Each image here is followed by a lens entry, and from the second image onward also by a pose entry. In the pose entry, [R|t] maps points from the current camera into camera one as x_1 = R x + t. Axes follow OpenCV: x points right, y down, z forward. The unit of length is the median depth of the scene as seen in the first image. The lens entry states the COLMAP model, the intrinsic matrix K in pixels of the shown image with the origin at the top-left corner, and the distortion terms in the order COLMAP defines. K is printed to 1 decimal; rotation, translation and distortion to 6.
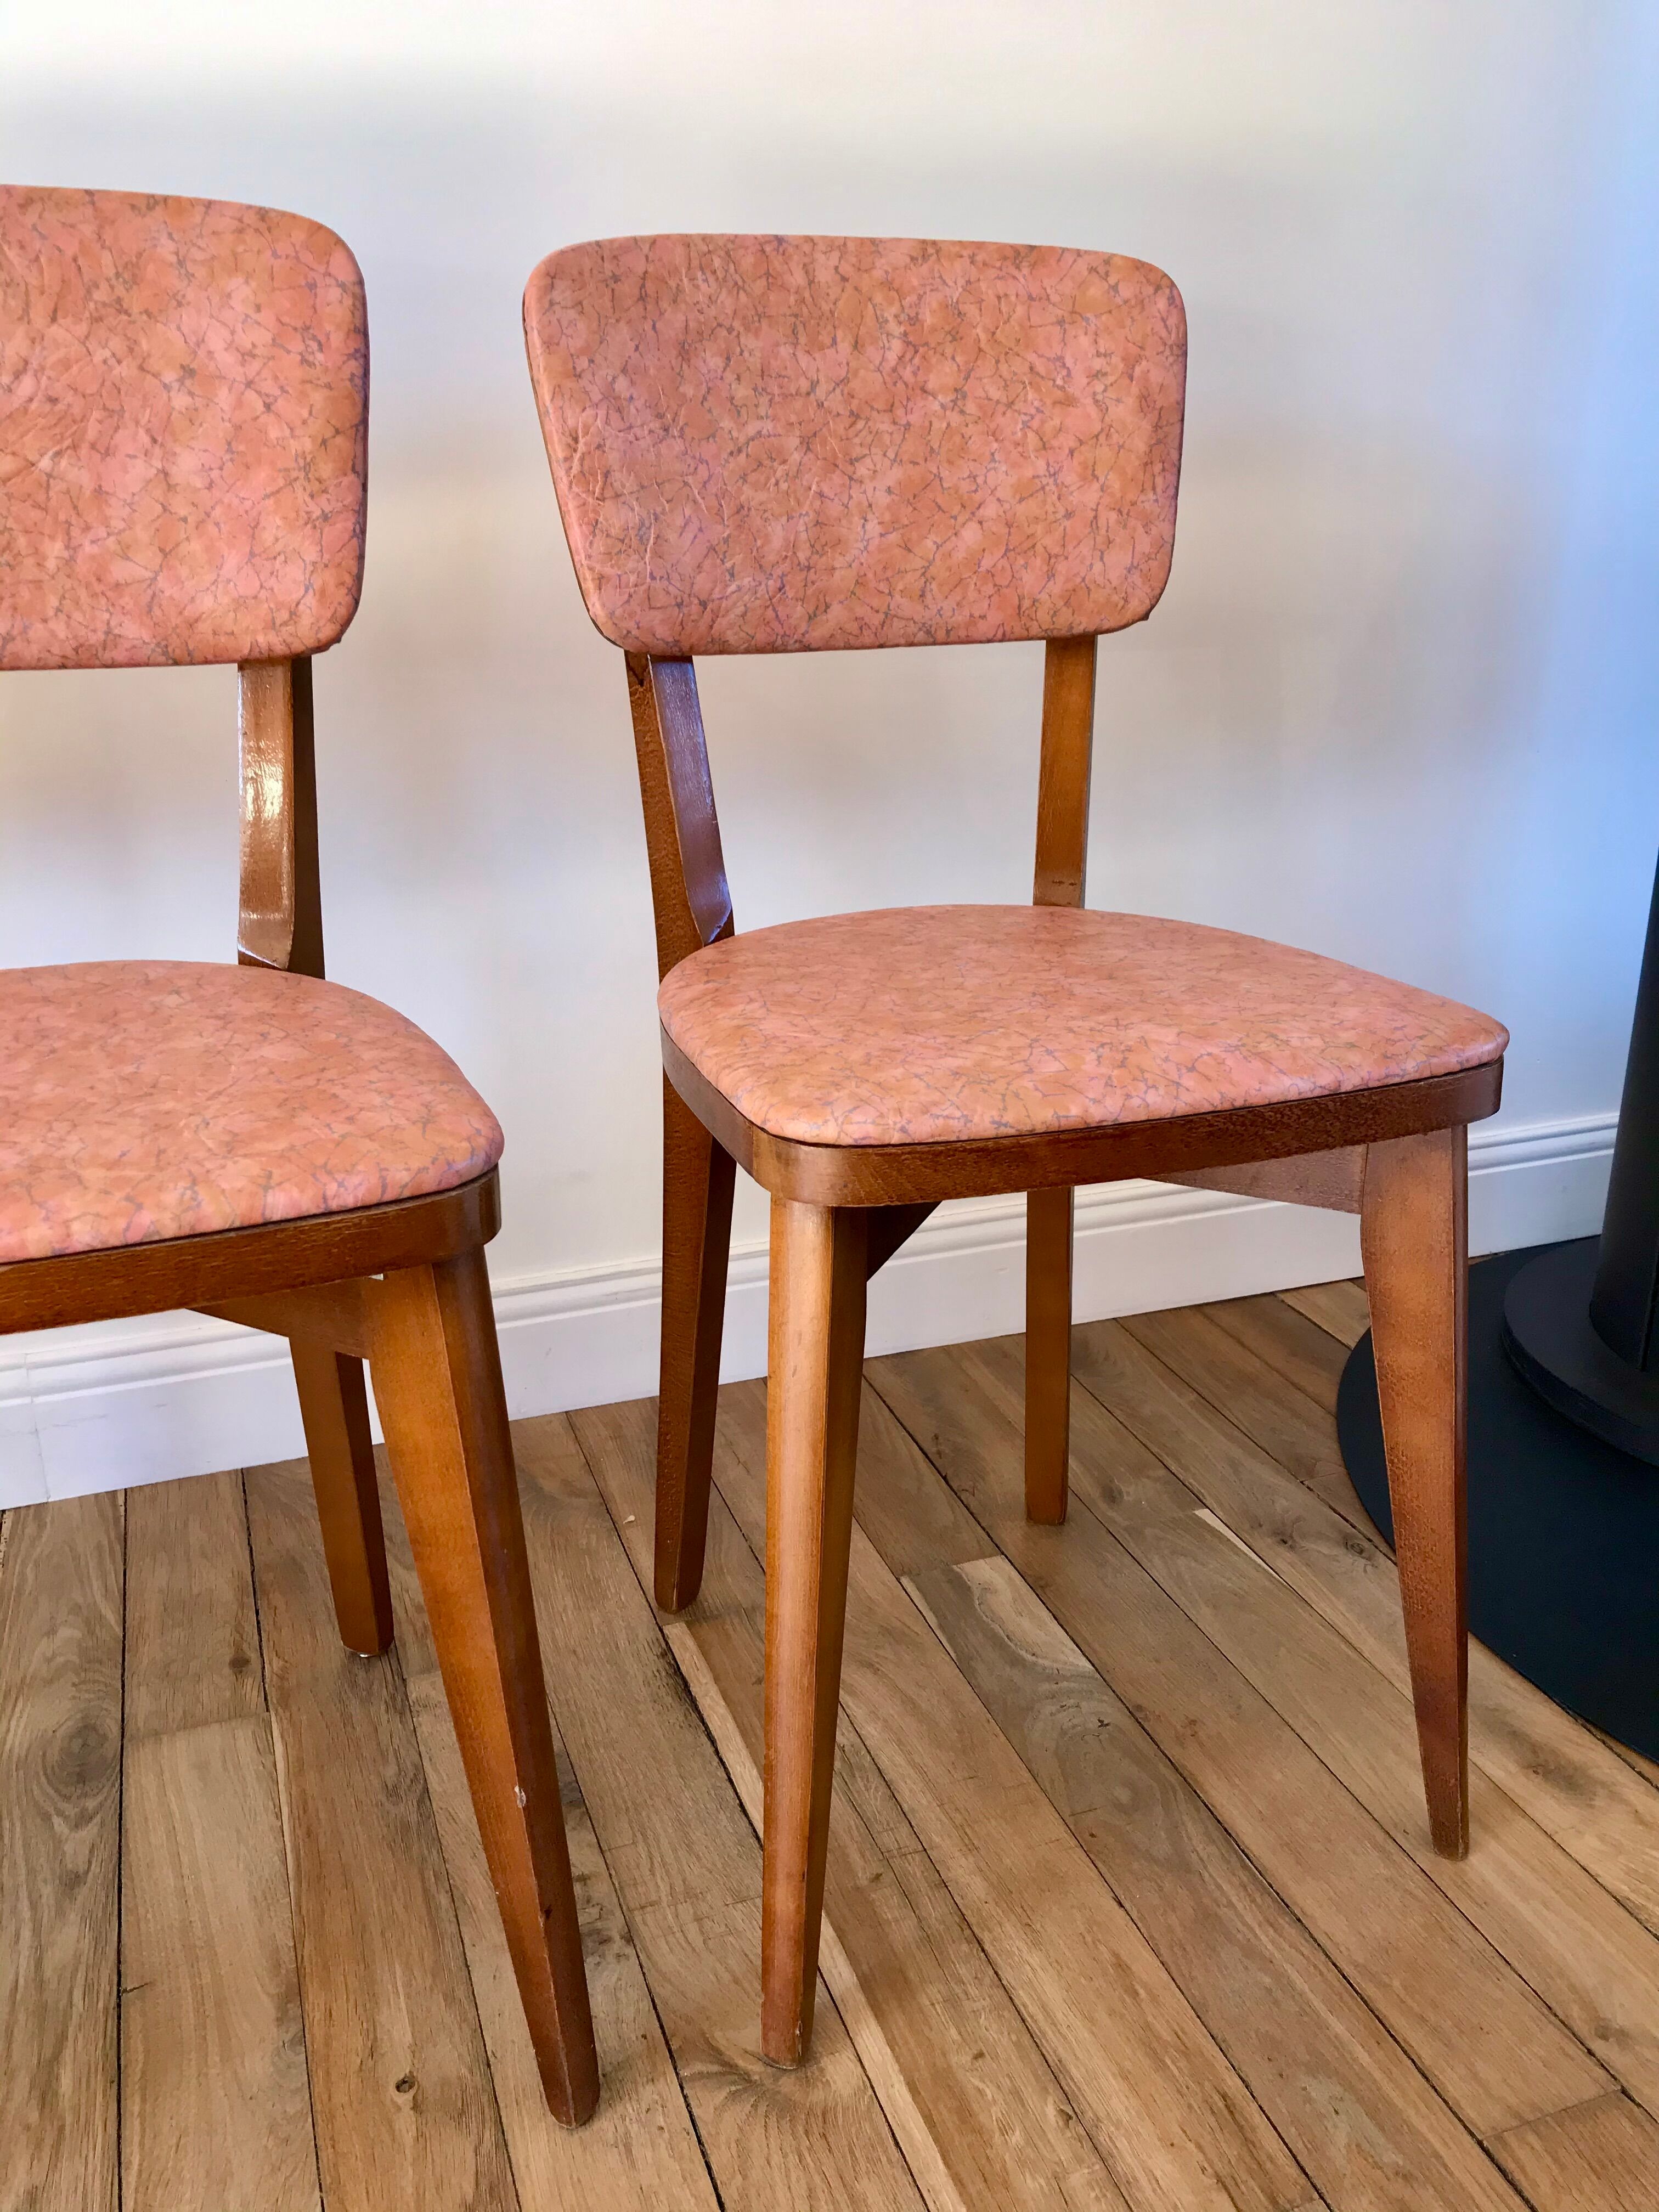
lens RADIAL K [[1810.4, 0, 840.6], [0, 1810.4, 1087.3], [0, 0, 1]] dist [0.026240, -0.013046]
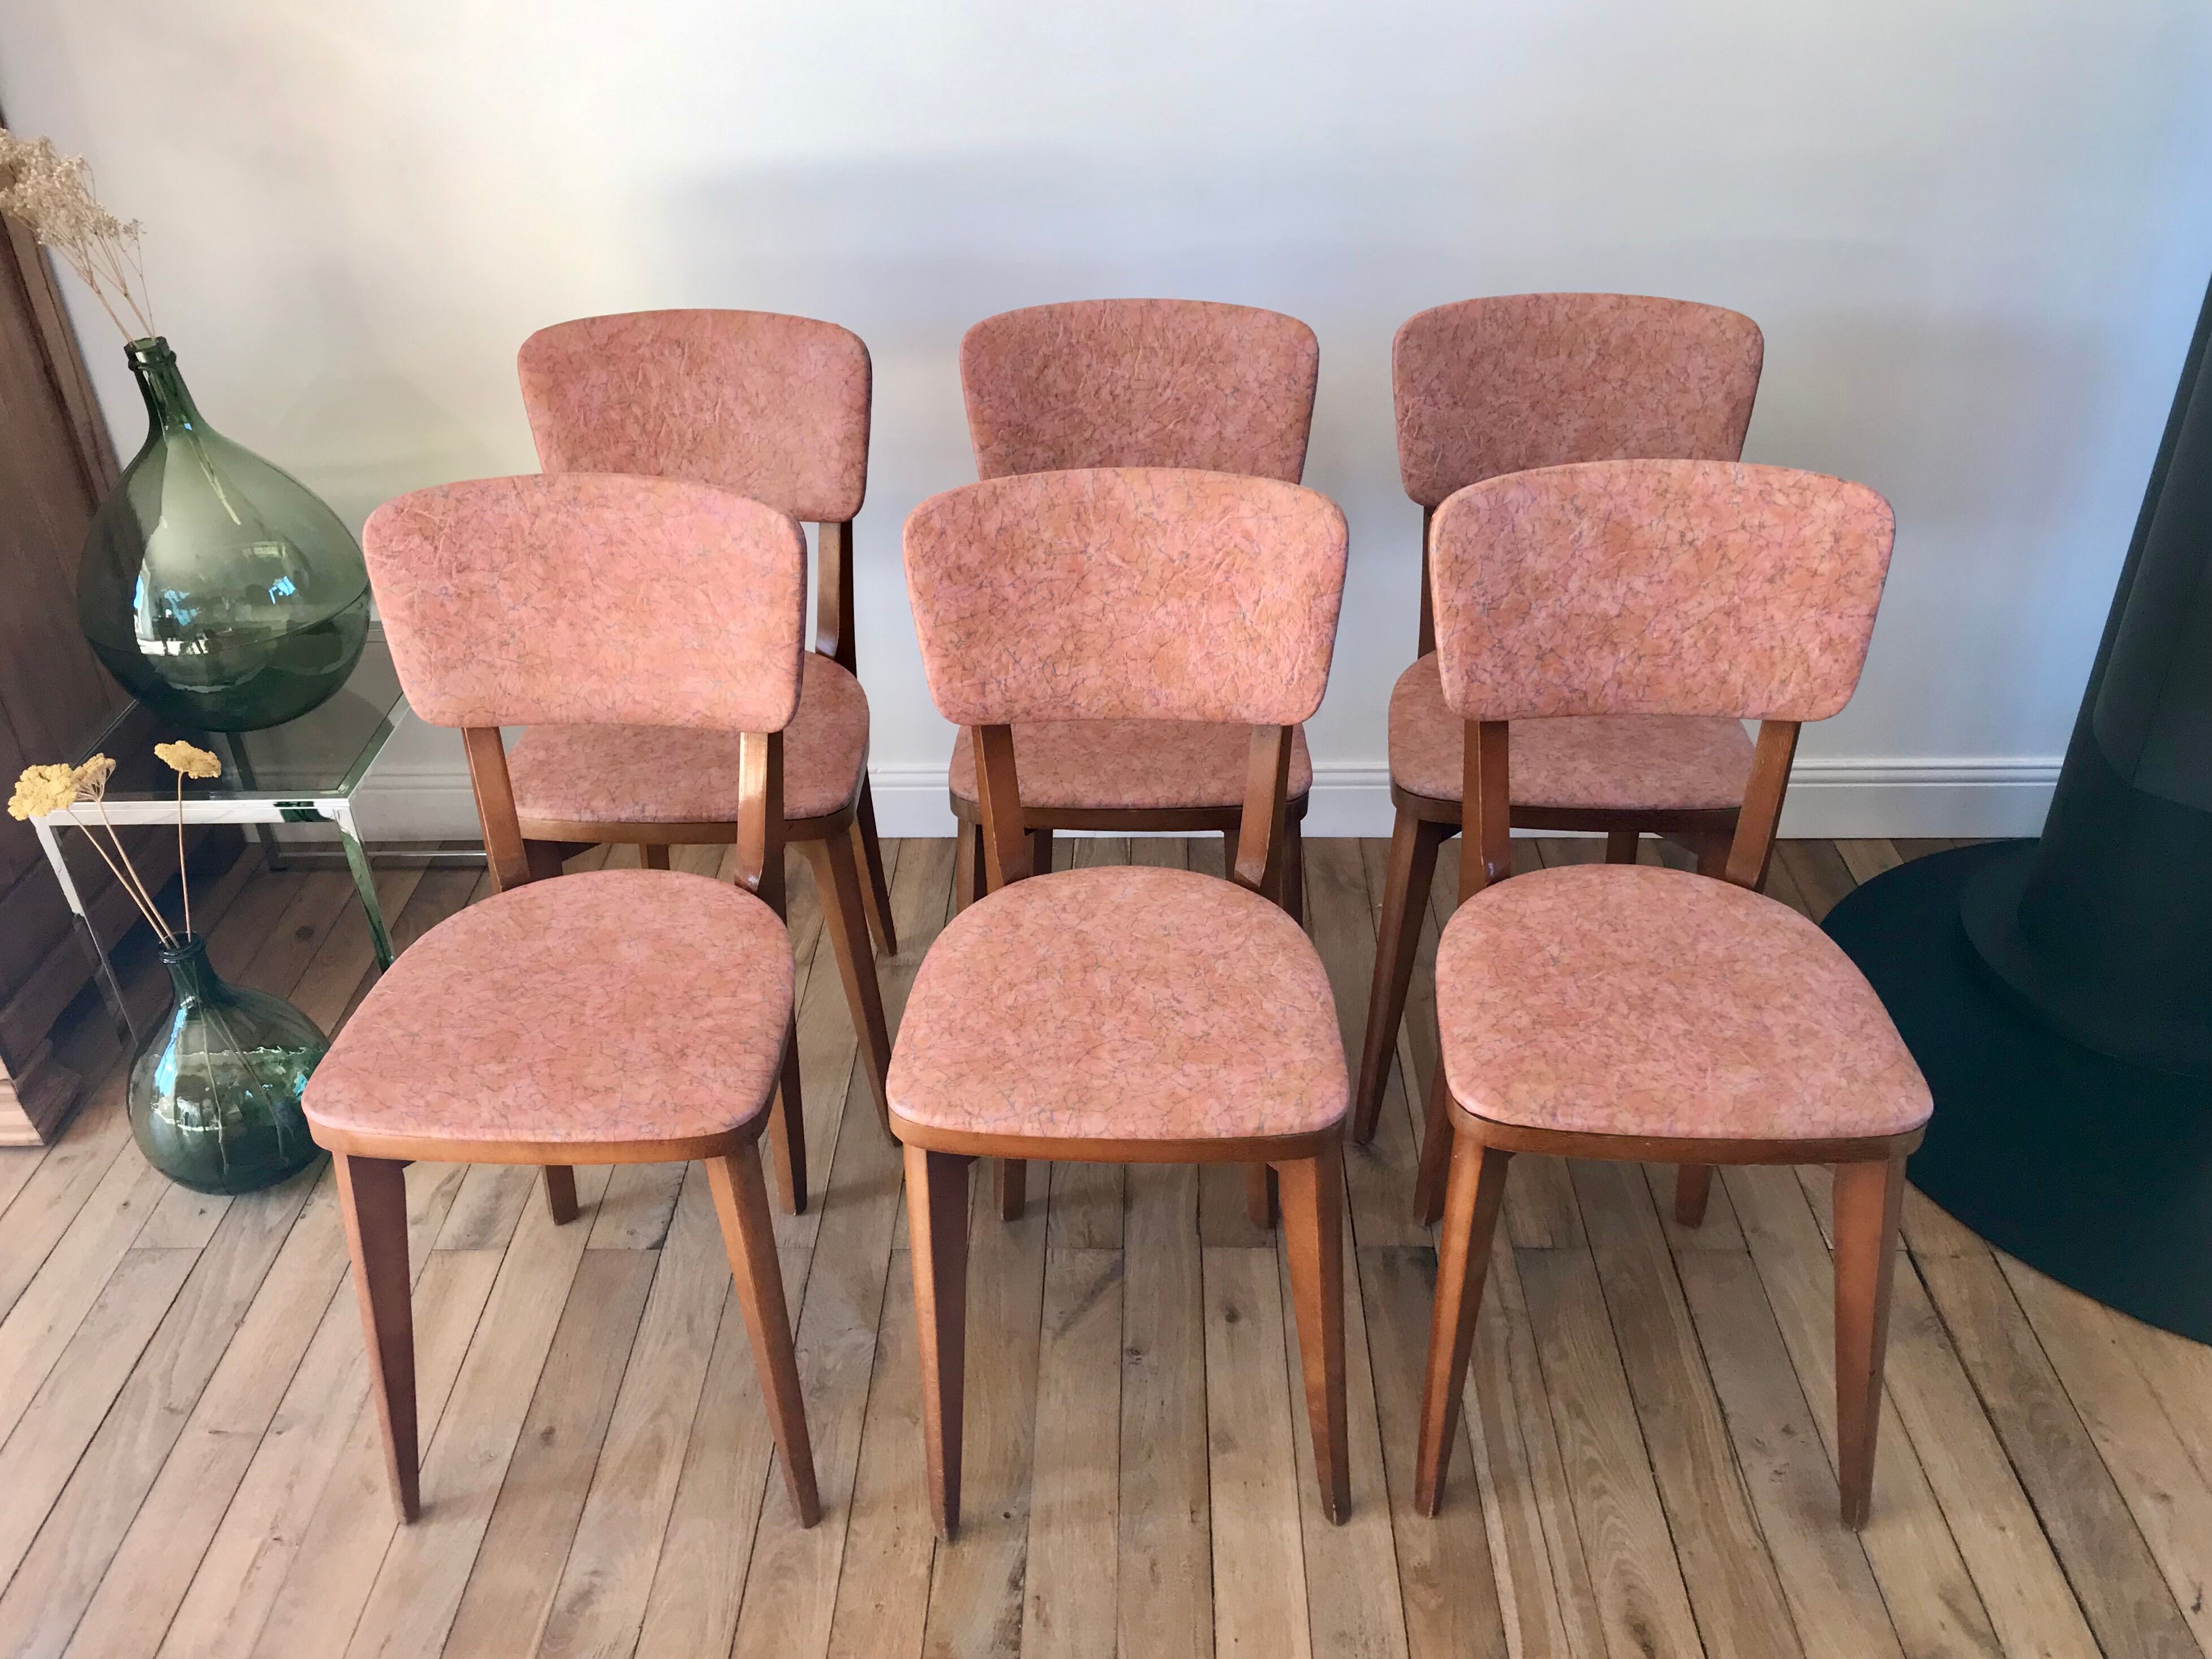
lens RADIAL K [[1859.2, 0, 1092.3], [0, 1859.2, 835.2], [0, 0, 1]] dist [0.025007, -0.002368]
pose [[0.928456, 0.185369, -0.321880, 0.278986], [-0.103457, 0.961335, 0.255209, -0.389526], [0.356742, -0.203650, 0.911735, -1.113386]]
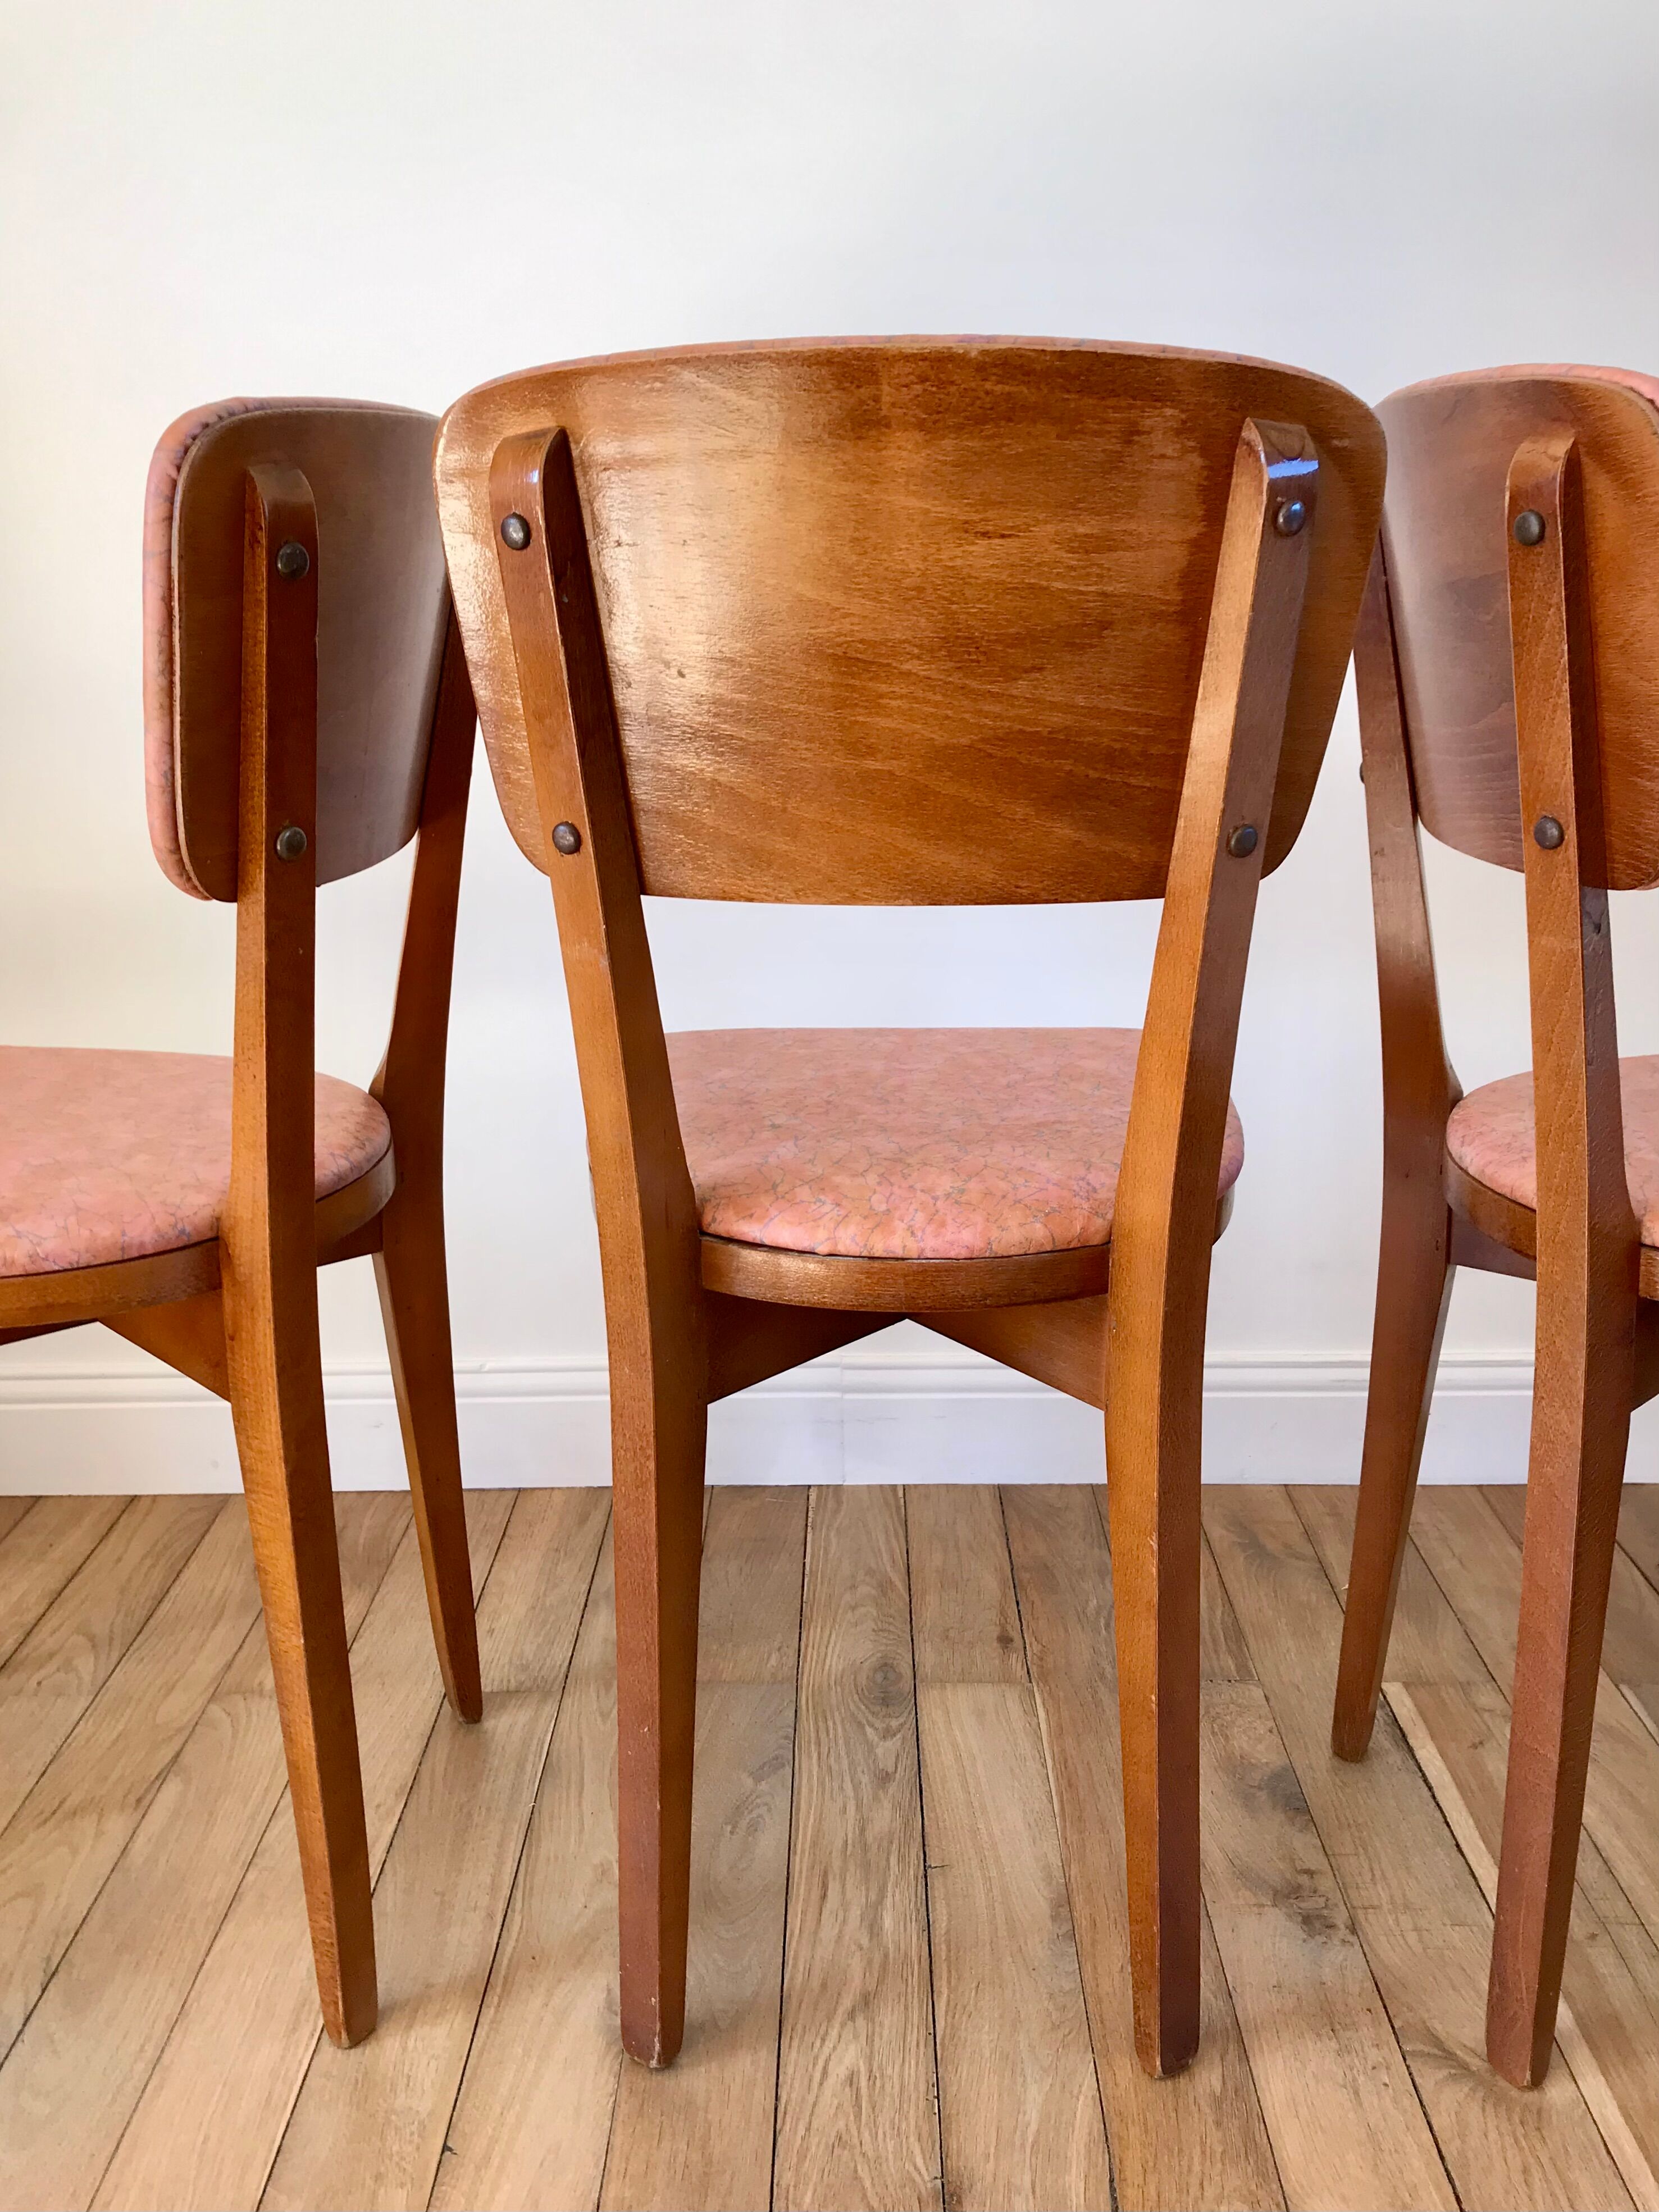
lens RADIAL K [[1859.1, 0, 841.2], [0, 1859.1, 1091.5], [0, 0, 1]] dist [0.025007, -0.002368]
pose [[0.936561, 0.081519, -0.340893, -0.057269], [-0.104776, 0.993221, -0.050346, 0.043526], [0.334478, 0.082870, 0.938753, -0.217420]]
